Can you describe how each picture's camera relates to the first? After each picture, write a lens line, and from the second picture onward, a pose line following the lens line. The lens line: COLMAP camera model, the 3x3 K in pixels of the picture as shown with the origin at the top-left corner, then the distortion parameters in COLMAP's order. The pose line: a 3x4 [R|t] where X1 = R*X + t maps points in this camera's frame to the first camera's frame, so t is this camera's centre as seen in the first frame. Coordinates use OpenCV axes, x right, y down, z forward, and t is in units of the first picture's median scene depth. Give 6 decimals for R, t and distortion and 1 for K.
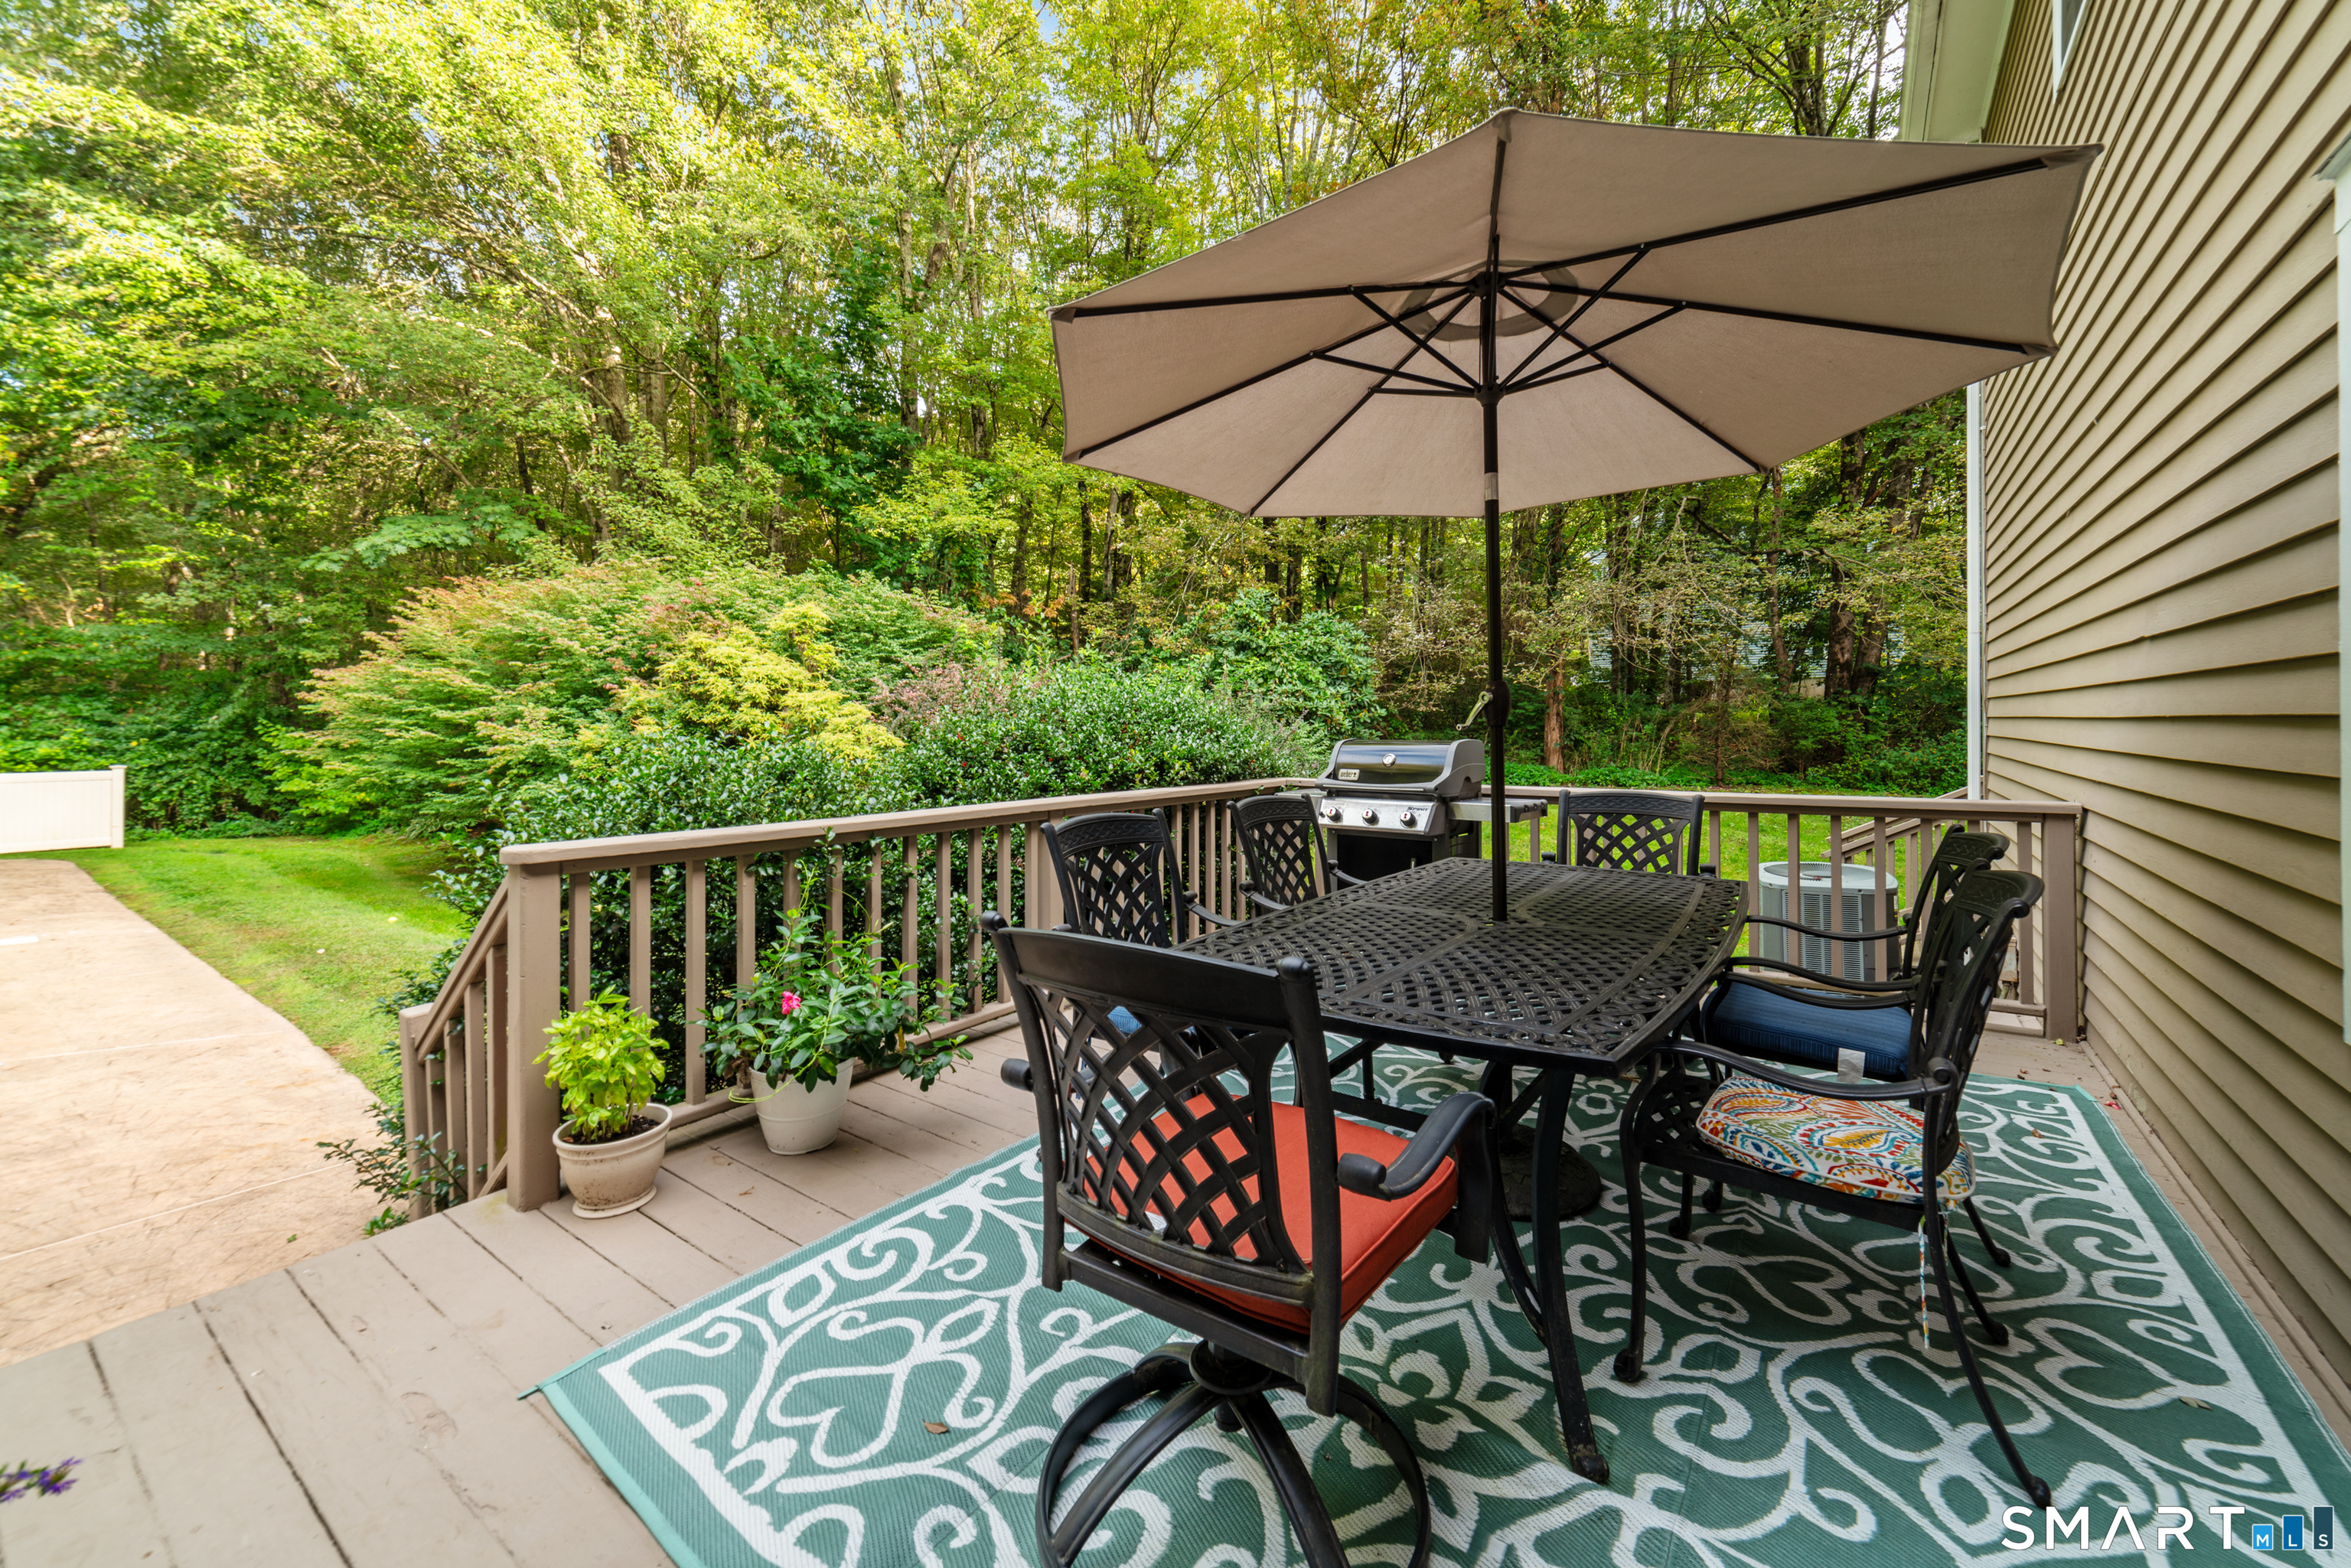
lens RADIAL K [[934.6, 0, 1181.0], [0, 934.6, 718.9], [0, 0, 1]] dist [0.001117, 0.000303]
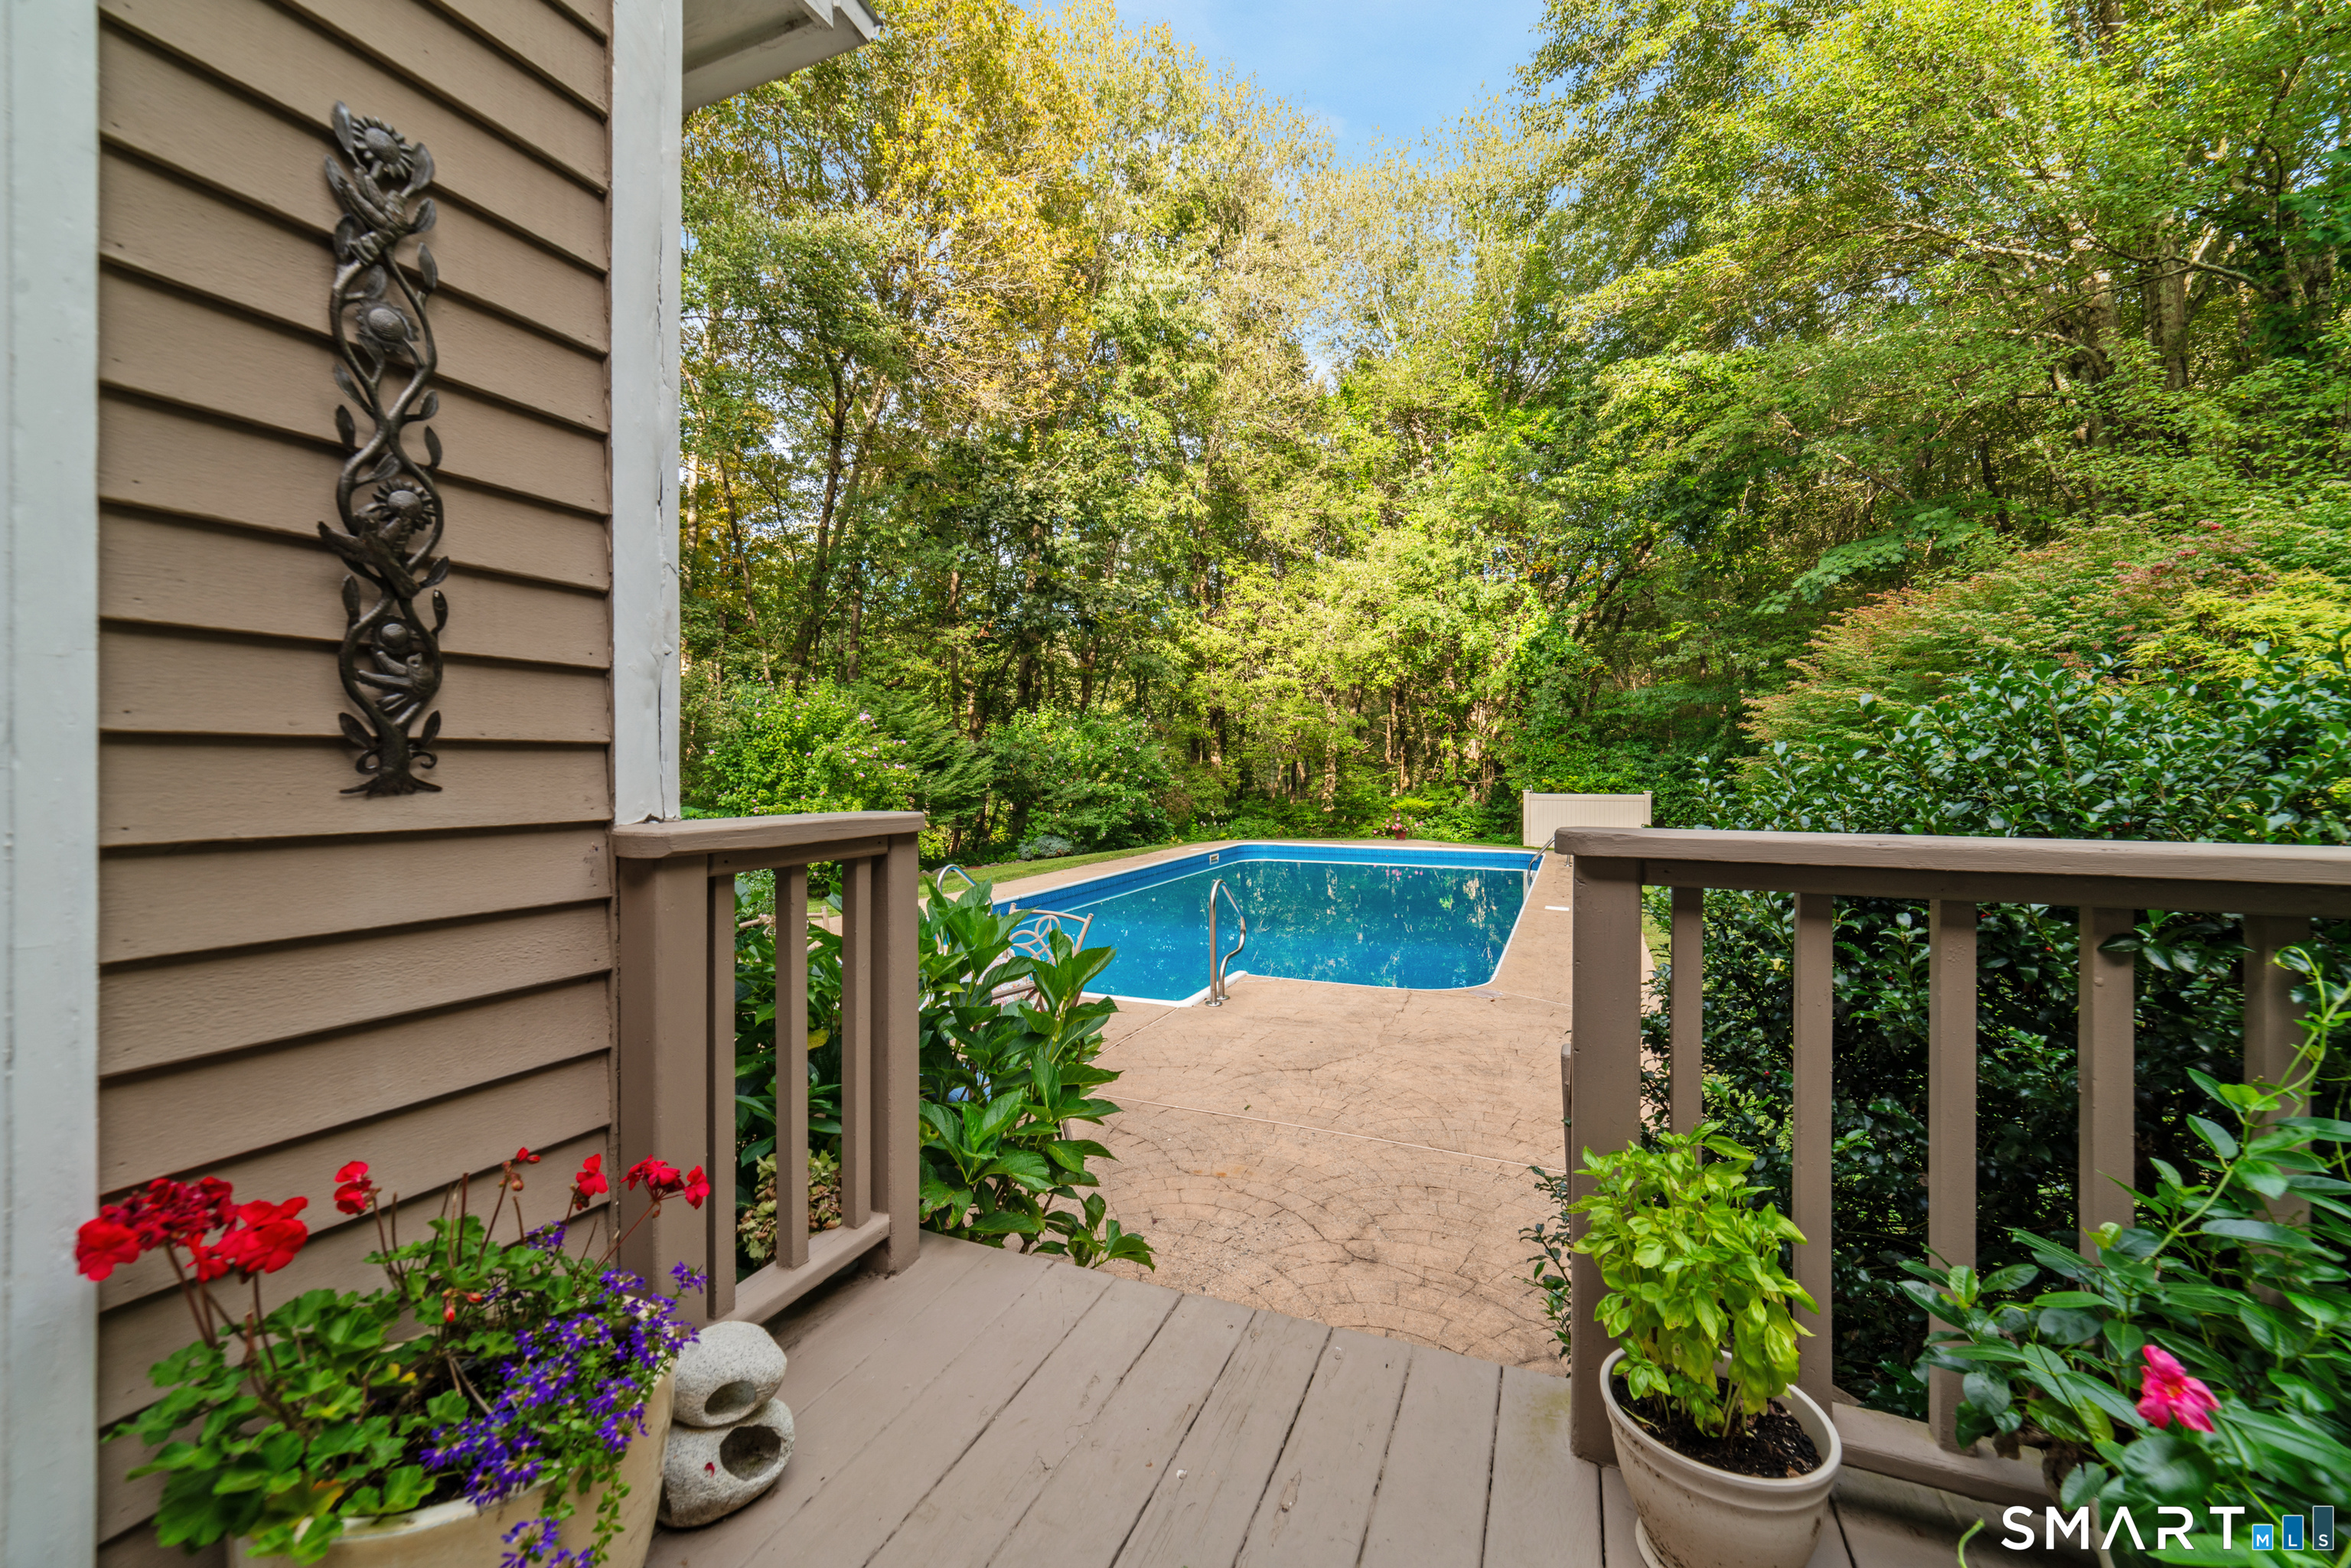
lens RADIAL K [[920.5, 0, 1180.0], [0, 920.5, 763.0], [0, 0, 1]] dist [0.002311, 0.000473]
pose [[0.225473, -0.001240, -0.974249, -0.041343], [0.001373, 0.999999, -0.000954, 0.020251], [0.974248, -0.001123, 0.225475, 0.126681]]
